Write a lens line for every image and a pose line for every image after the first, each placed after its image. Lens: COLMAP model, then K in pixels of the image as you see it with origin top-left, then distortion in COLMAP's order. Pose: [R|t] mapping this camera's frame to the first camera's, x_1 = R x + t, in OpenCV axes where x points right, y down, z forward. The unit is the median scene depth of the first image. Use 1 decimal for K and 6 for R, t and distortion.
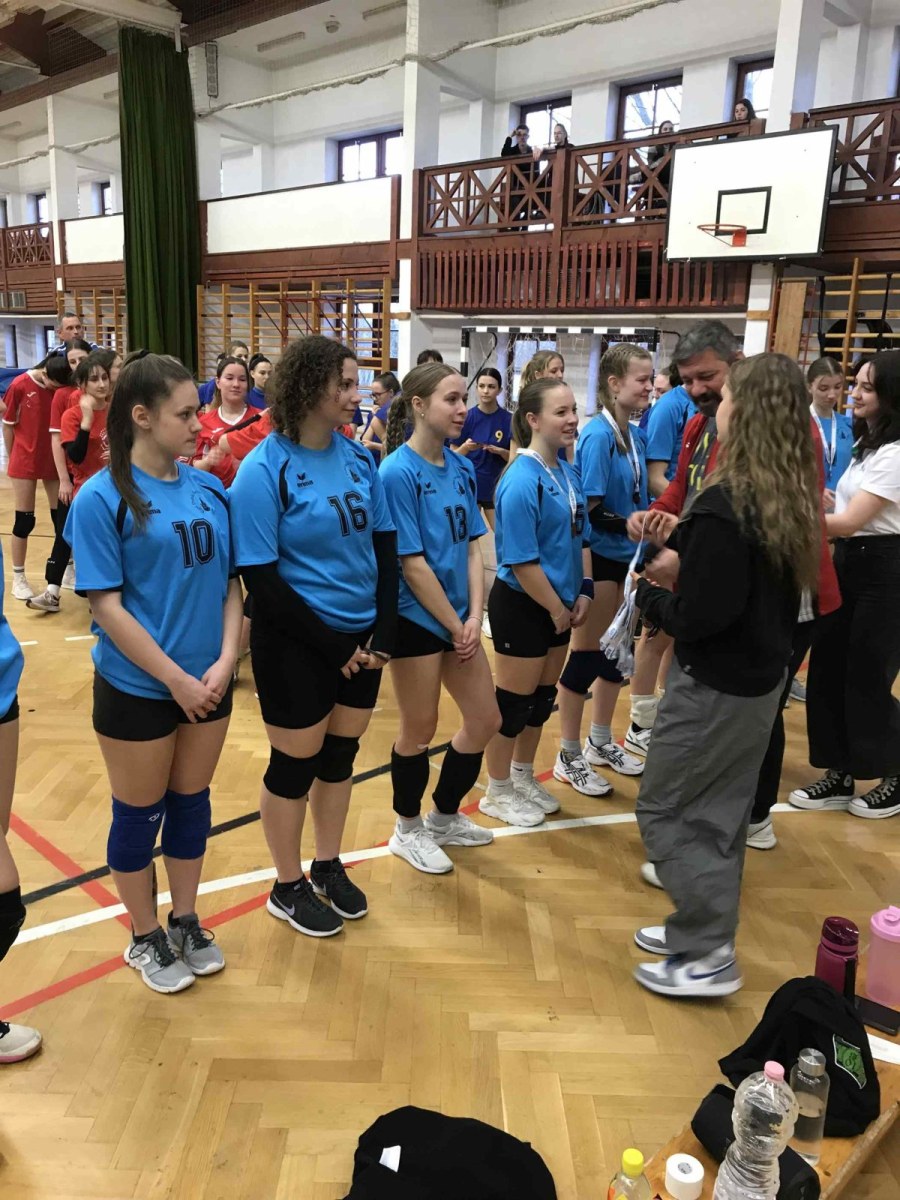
lens RADIAL K [[984.2, 0, 469.8], [0, 984.2, 601.6], [0, 0, 1]] dist [0.000637, -0.001591]
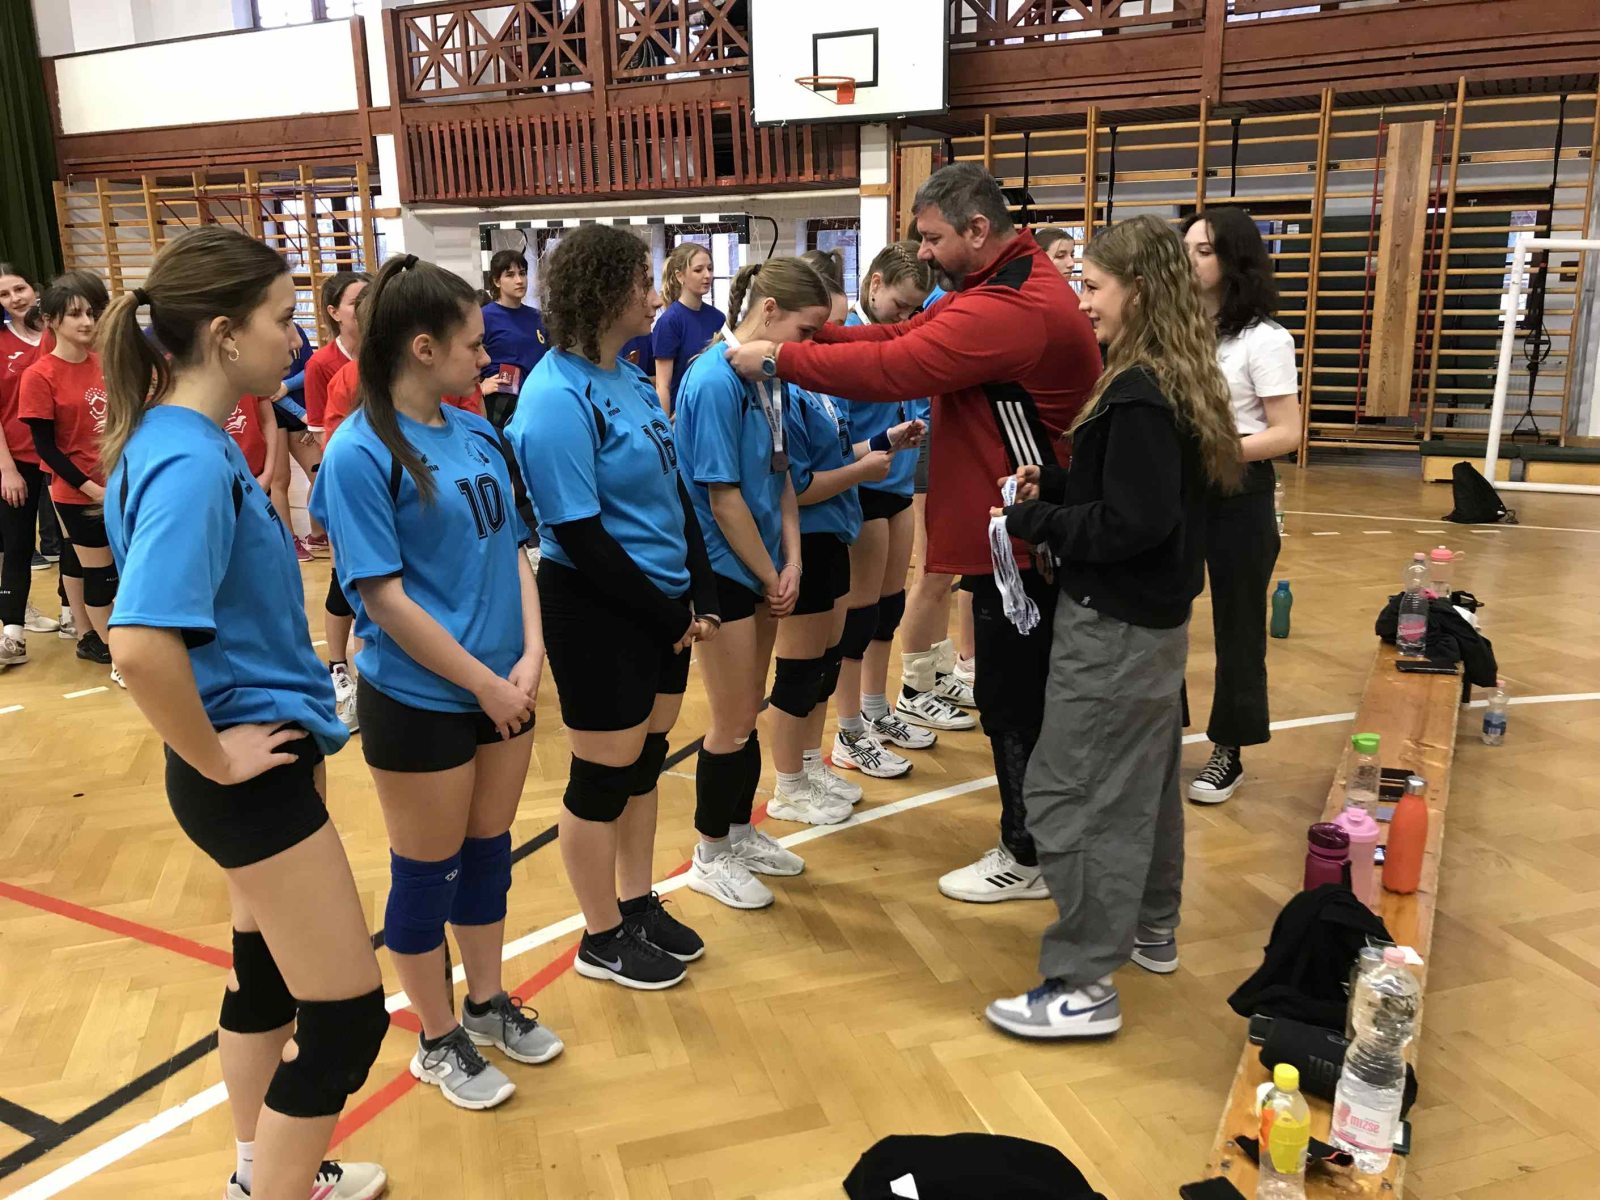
lens RADIAL K [[1300.2, 0, 800.0], [0, 1300.2, 600.0], [0, 0, 1]] dist [0.009384, 0.007612]
pose [[0.960075, -0.122914, 0.251294, -0.066109], [0.119591, 0.992414, 0.028512, 0.003317], [-0.252893, 0.002678, 0.967491, -0.010262]]
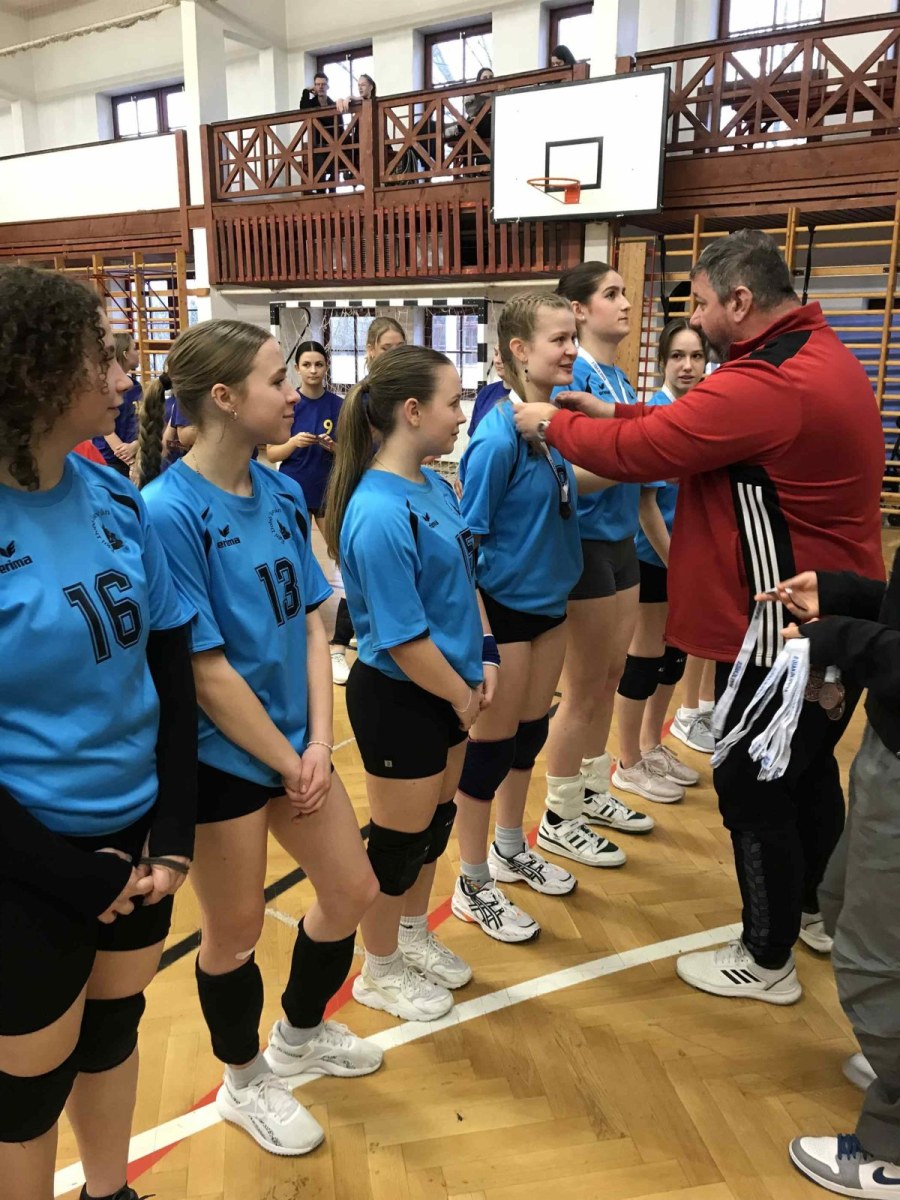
lens RADIAL K [[975.1, 0, 466.3], [0, 975.1, 591.1], [0, 0, 1]] dist [0.009384, 0.007612]
pose [[0.982823, -0.074850, 0.168688, -0.002064], [0.073032, 0.997185, 0.016964, -0.021748], [-0.169483, -0.004353, 0.985523, 0.104985]]
